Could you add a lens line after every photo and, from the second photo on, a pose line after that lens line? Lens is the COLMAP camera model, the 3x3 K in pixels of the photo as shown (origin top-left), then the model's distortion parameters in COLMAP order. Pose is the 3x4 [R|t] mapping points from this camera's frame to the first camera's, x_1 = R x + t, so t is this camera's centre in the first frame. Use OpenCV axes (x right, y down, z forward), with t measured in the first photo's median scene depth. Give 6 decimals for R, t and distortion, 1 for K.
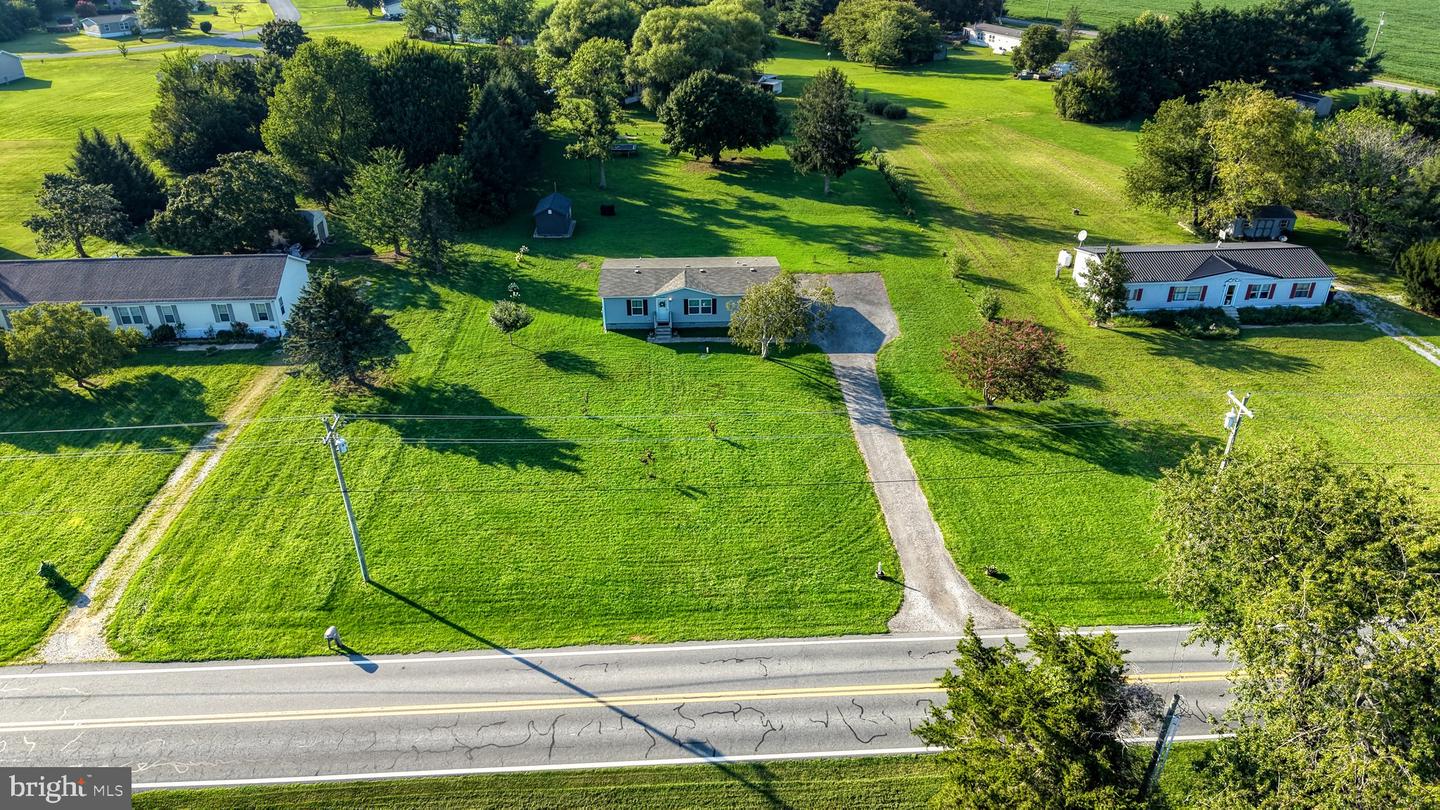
lens RADIAL K [[952.4, 0, 727.3], [0, 952.4, 406.3], [0, 0, 1]] dist [0.047279, -0.047756]
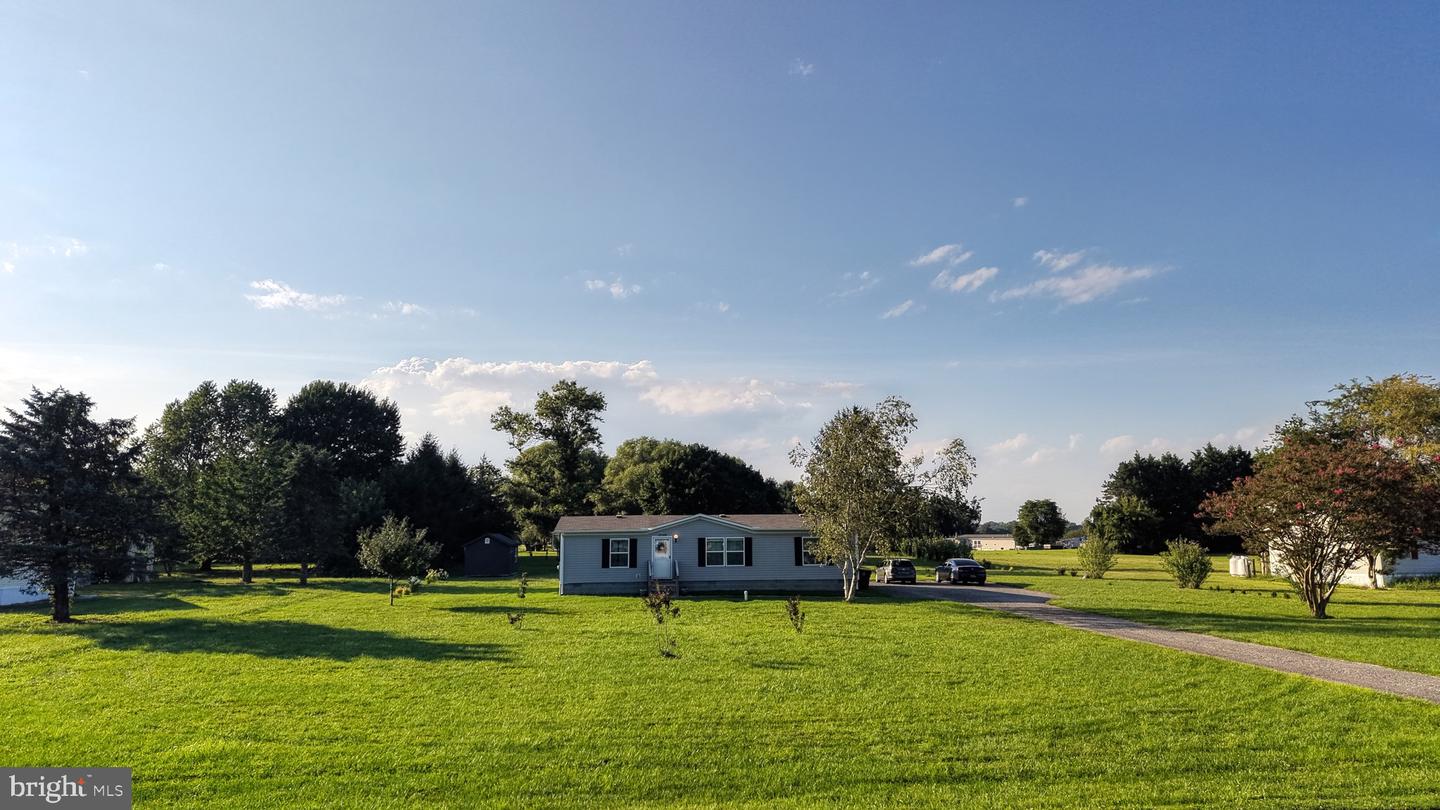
lens RADIAL K [[952.4, 0, 728.9], [0, 952.4, 407.6], [0, 0, 1]] dist [0.047279, -0.047756]
pose [[0.998517, -0.001963, 0.054414, -0.059374], [0.034122, 0.801324, -0.597257, 0.181814], [-0.042431, 0.598228, 0.800202, 0.475722]]
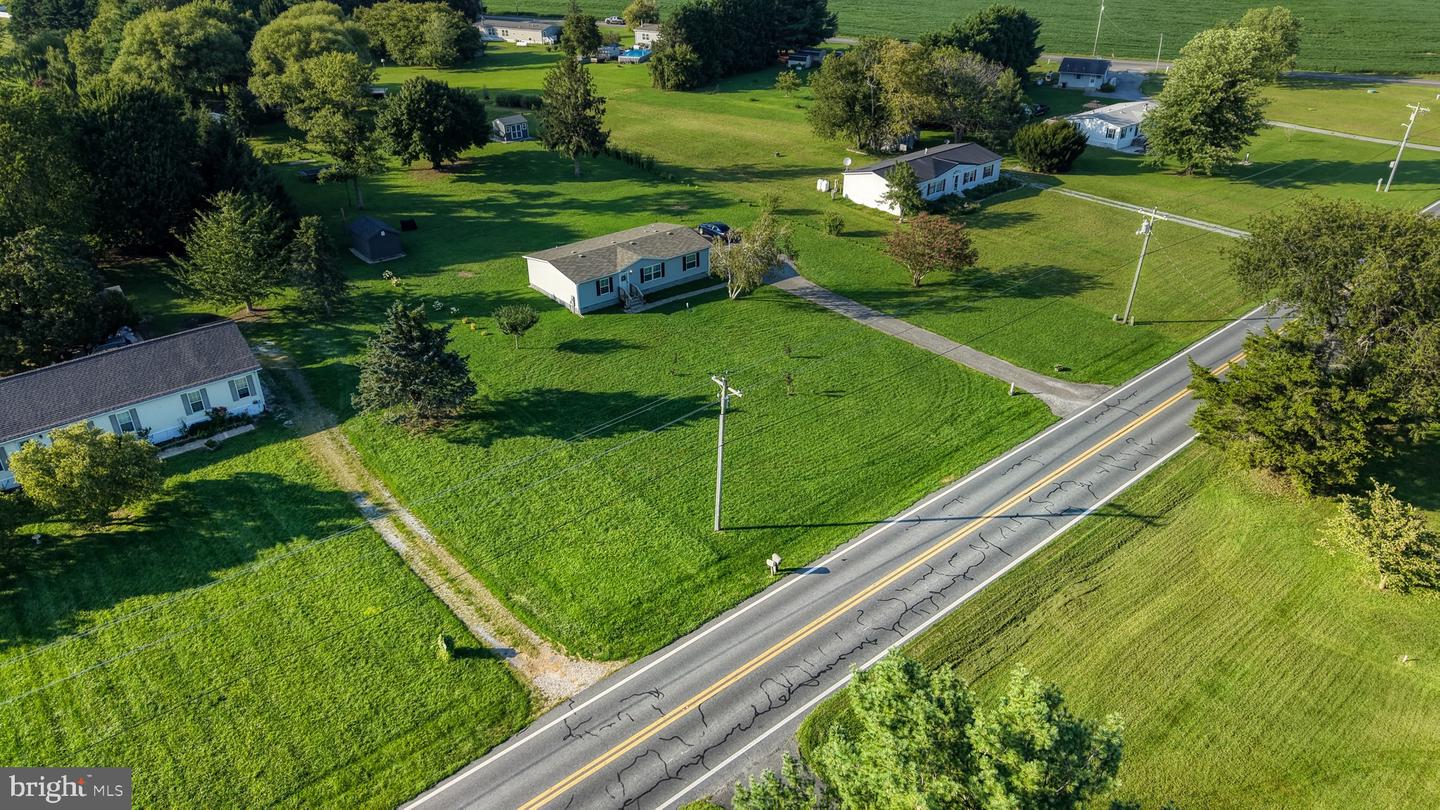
lens RADIAL K [[952.4, 0, 718.4], [0, 952.4, 396.6], [0, 0, 1]] dist [0.047279, -0.047756]
pose [[0.796692, -0.289328, 0.530633, -0.601184], [0.294827, 0.952469, 0.076681, -0.030781], [-0.527597, 0.095354, 0.844126, 0.046626]]
